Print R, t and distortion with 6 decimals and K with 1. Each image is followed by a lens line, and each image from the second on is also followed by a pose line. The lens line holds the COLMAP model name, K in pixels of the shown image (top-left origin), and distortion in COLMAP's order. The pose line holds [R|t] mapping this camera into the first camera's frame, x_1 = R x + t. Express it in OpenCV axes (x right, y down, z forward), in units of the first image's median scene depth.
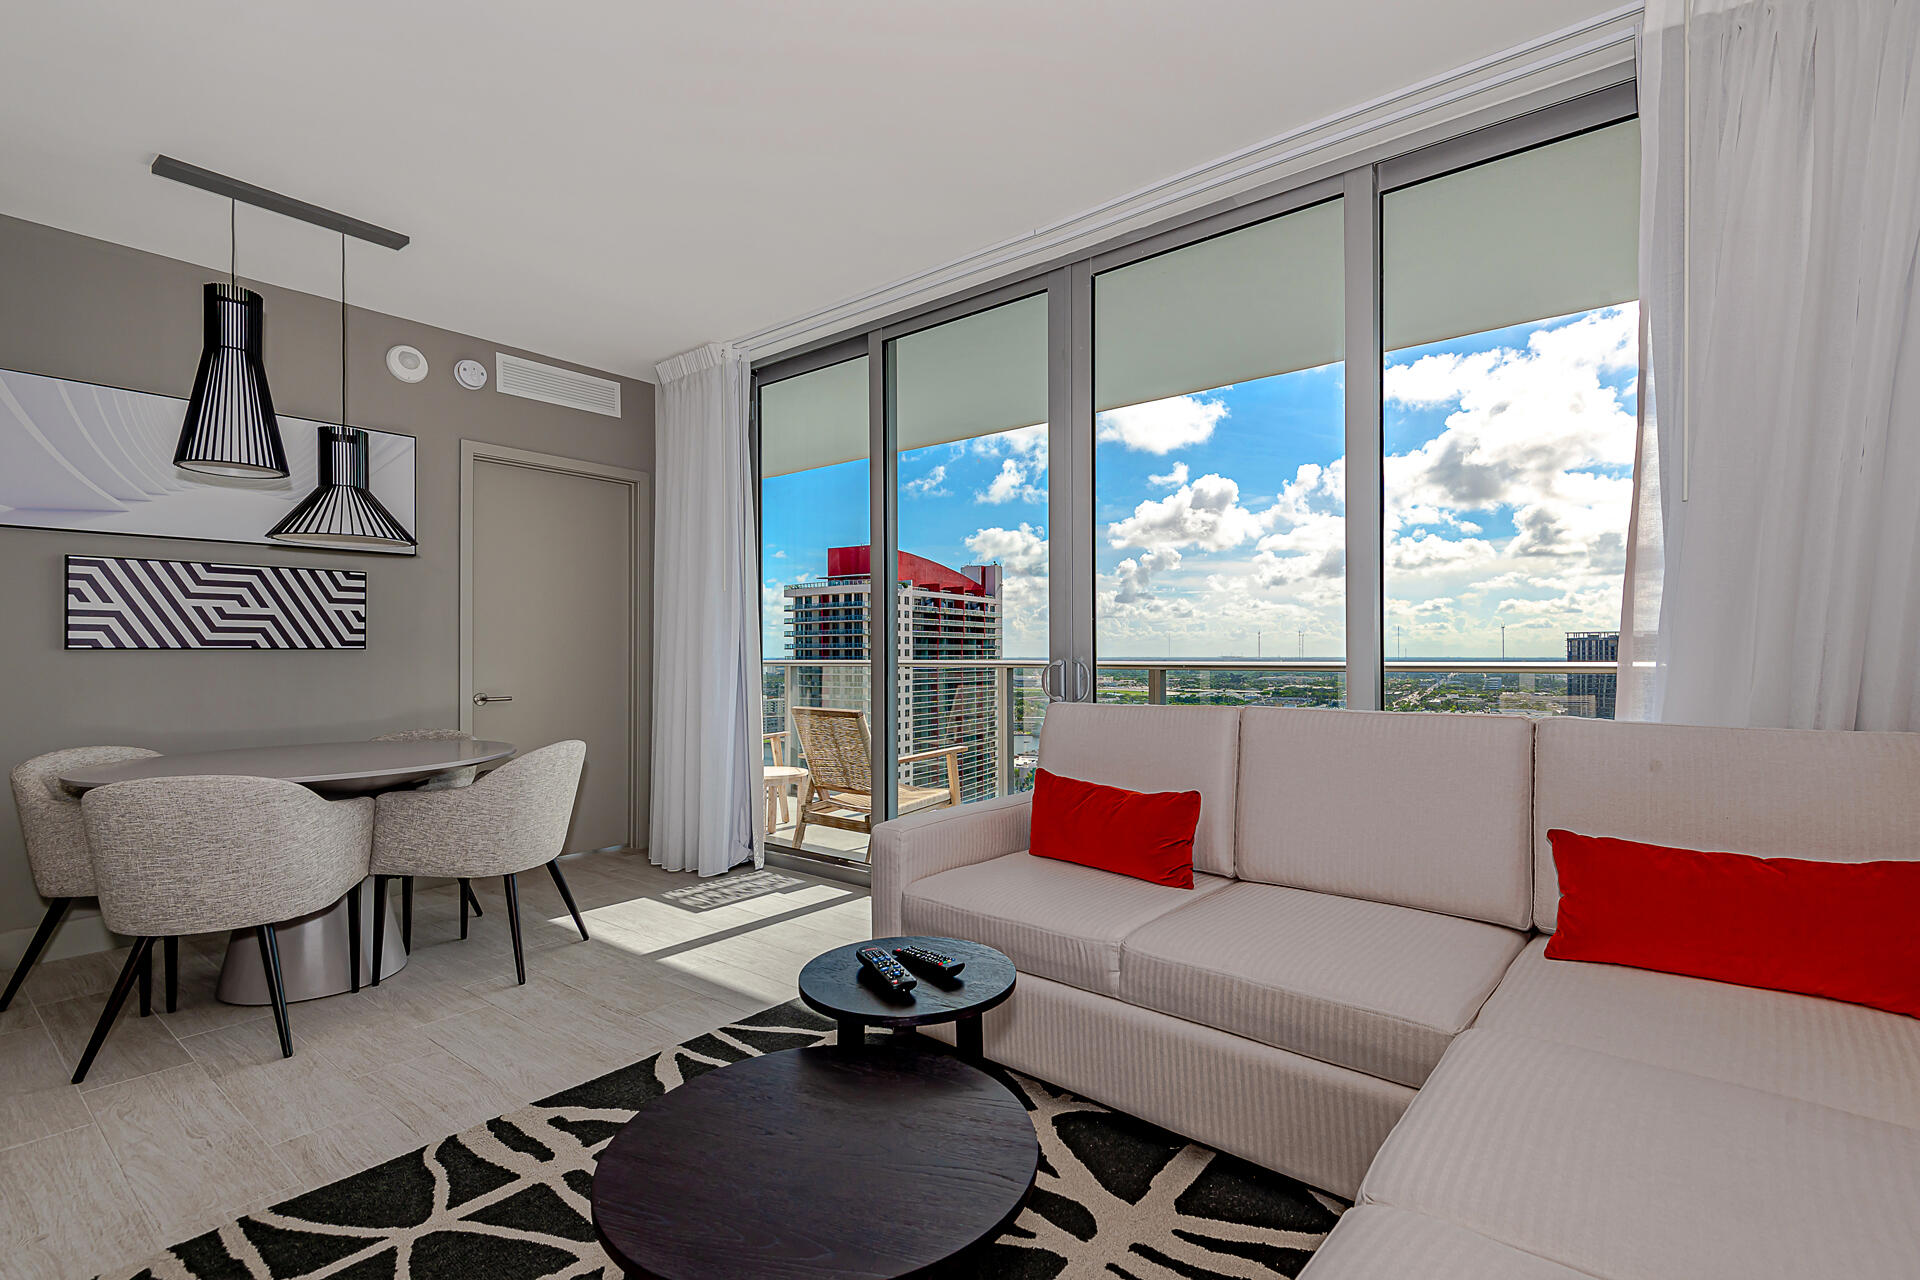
lens RADIAL K [[784.1, 0, 958.7], [0, 784.1, 665.5], [0, 0, 1]] dist [0.008077, -0.007981]
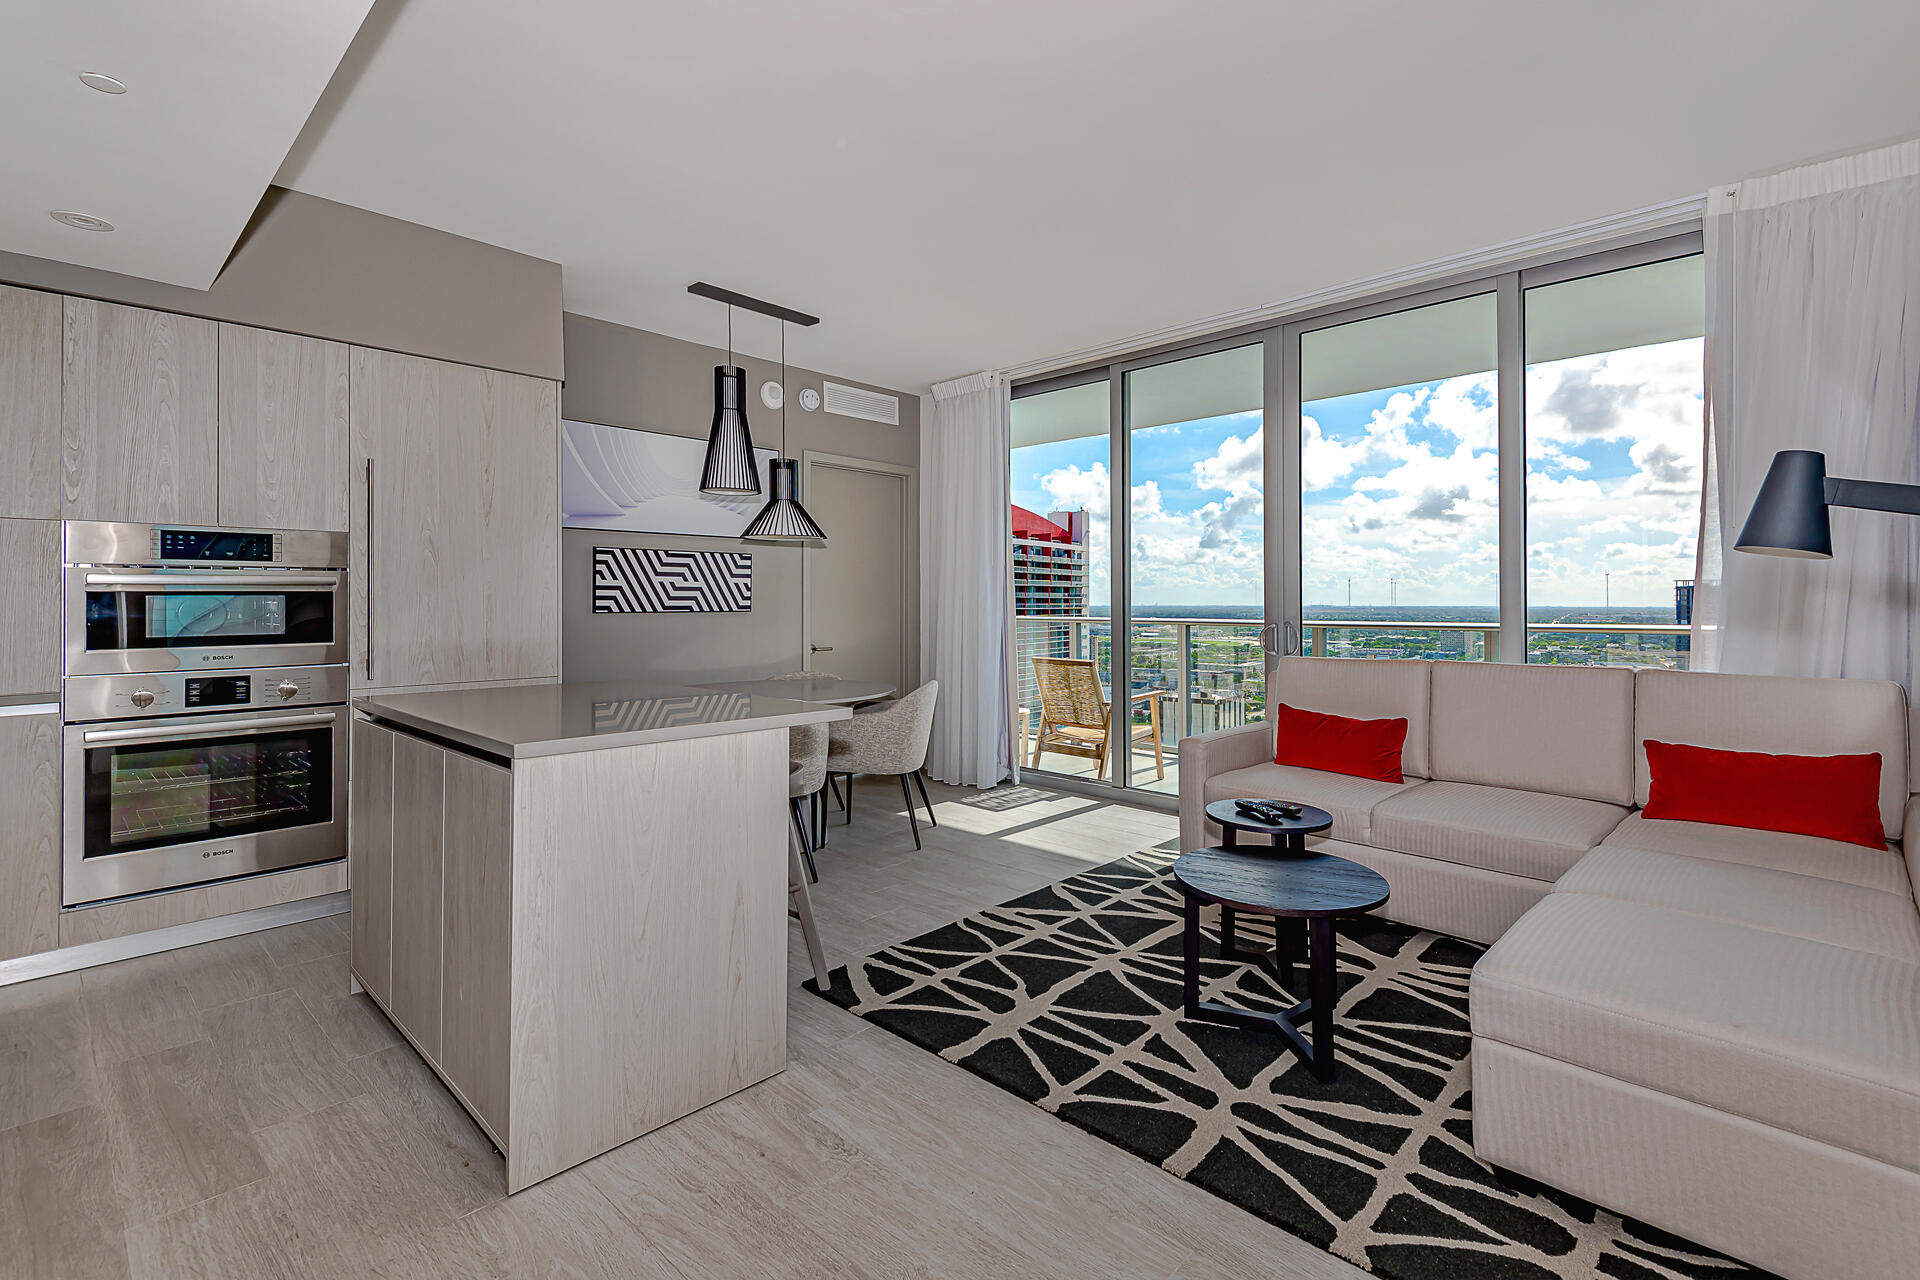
lens RADIAL K [[891.2, 0, 961.8], [0, 891.2, 602.2], [0, 0, 1]] dist [-0.002048, -0.000940]
pose [[0.999730, 0.007738, -0.021912, -0.345395], [-0.007889, 0.999946, -0.006804, -0.027725], [0.021859, 0.006975, 0.999737, -0.485492]]
